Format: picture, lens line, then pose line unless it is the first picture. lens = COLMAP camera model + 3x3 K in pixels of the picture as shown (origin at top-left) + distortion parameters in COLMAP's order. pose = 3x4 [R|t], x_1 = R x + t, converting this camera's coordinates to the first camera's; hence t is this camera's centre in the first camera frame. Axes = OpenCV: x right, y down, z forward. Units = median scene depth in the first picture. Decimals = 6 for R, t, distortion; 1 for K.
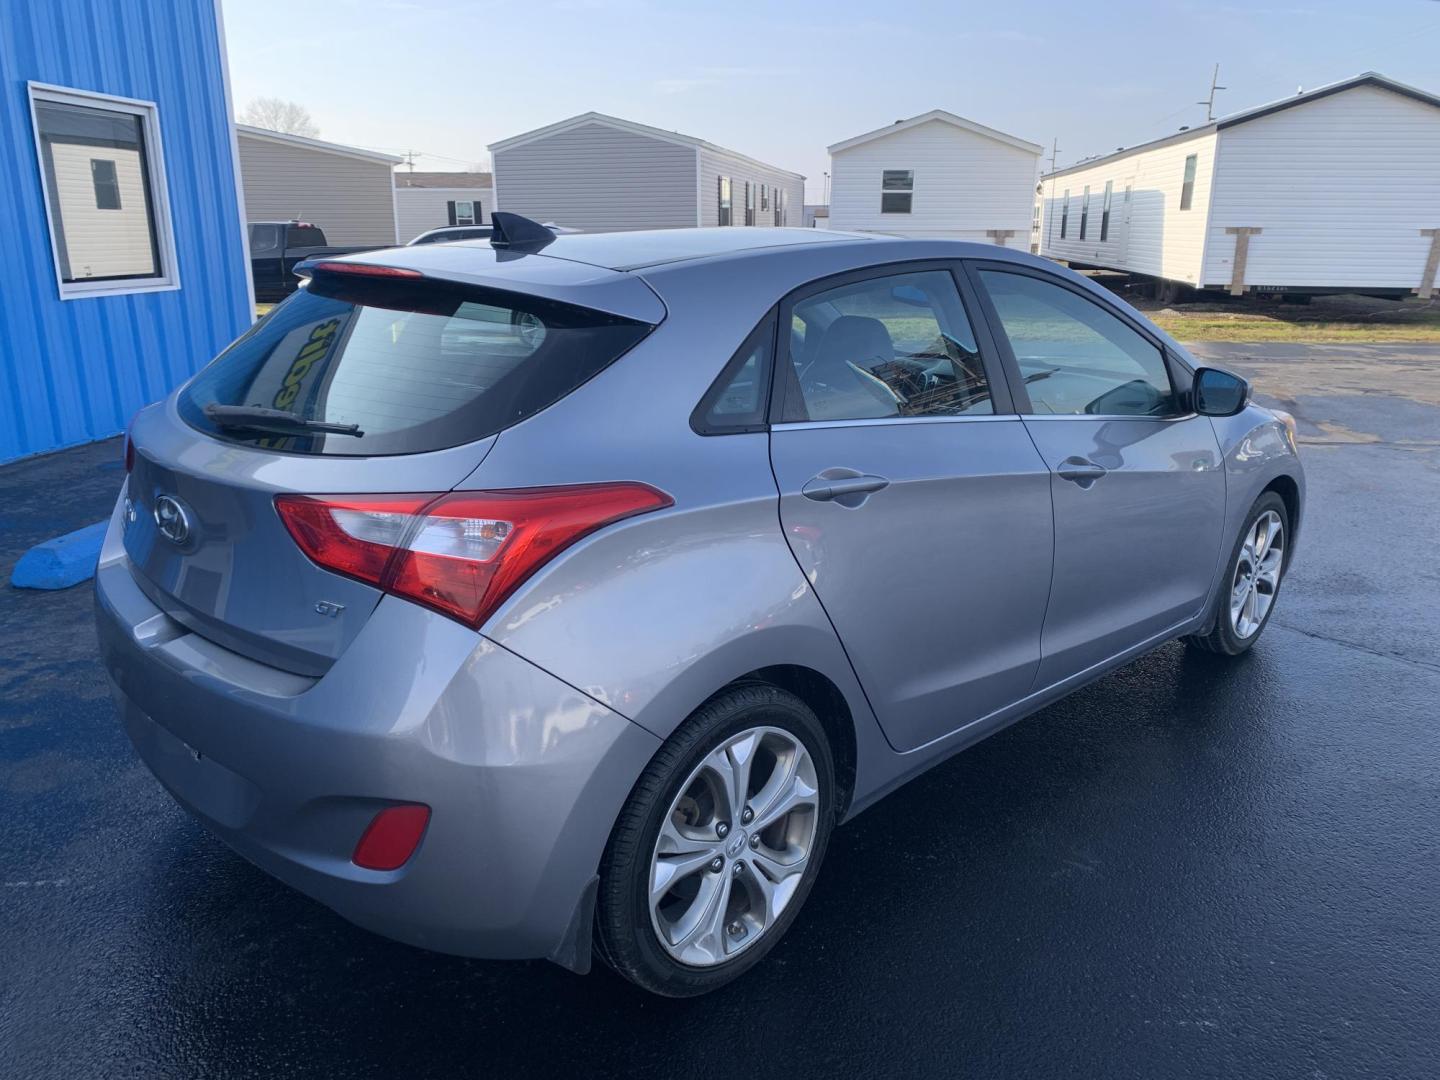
lens RADIAL K [[1103.4, 0, 725.9], [0, 1103.4, 532.4], [0, 0, 1]] dist [0.016421, -0.003444]
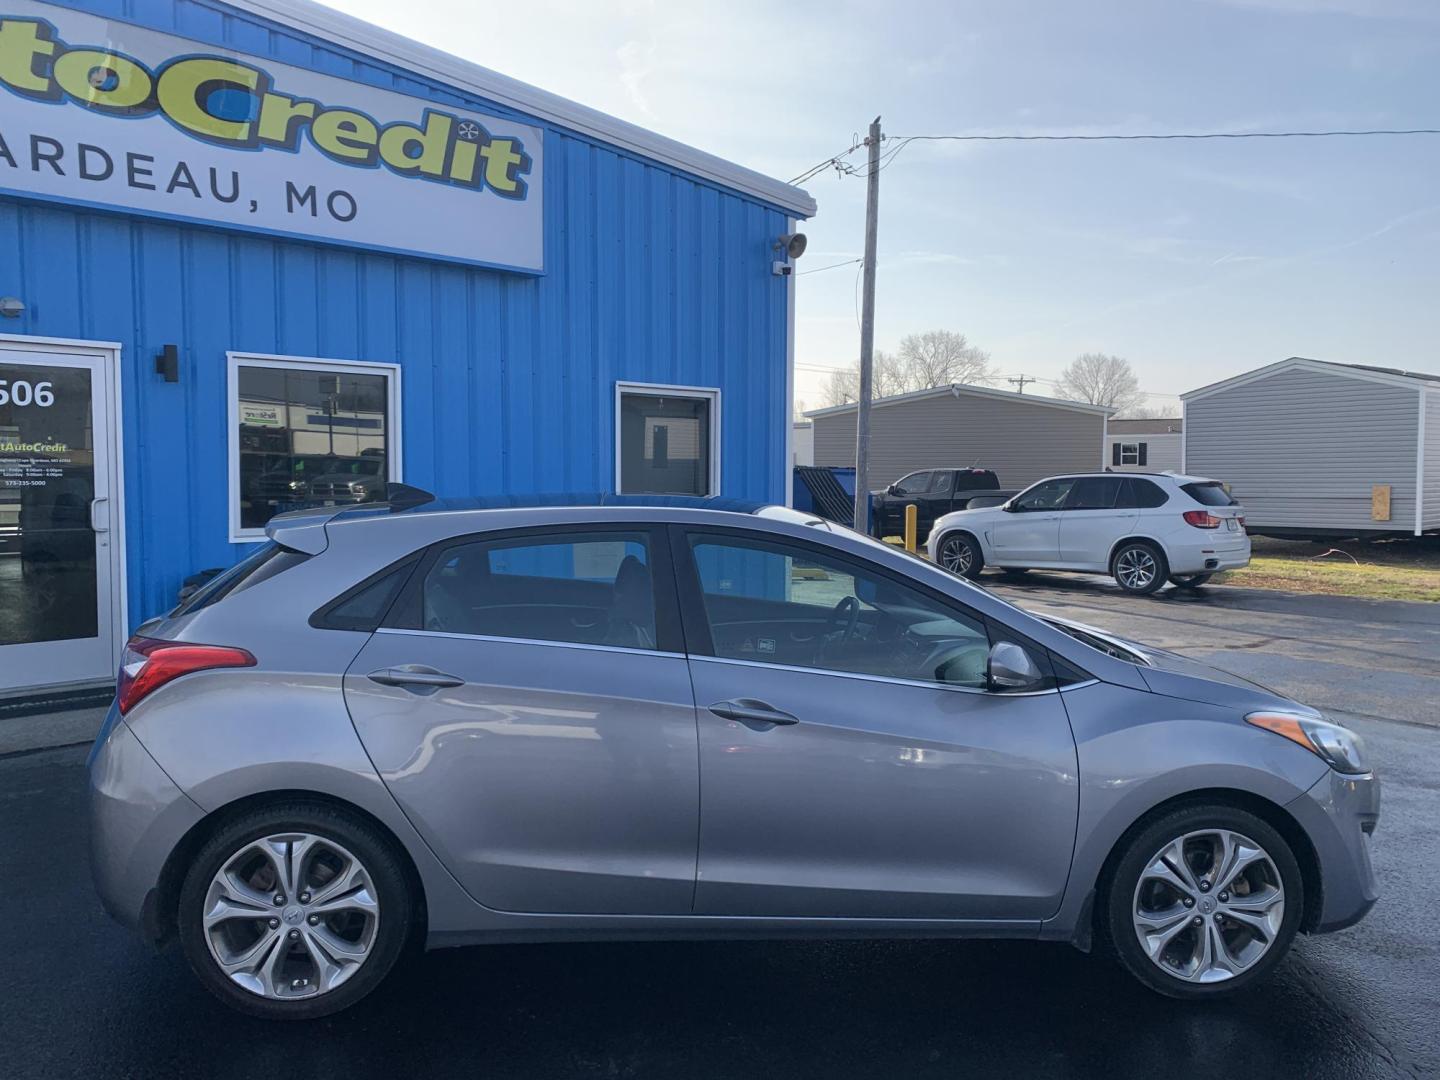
lens RADIAL K [[1103.4, 0, 725.9], [0, 1103.4, 532.4], [0, 0, 1]] dist [0.016421, -0.003444]
pose [[0.762060, 0.042271, -0.646125, 1.270076], [-0.176830, 0.973522, -0.144869, -0.086121], [0.622893, 0.224653, 0.749356, 0.156782]]
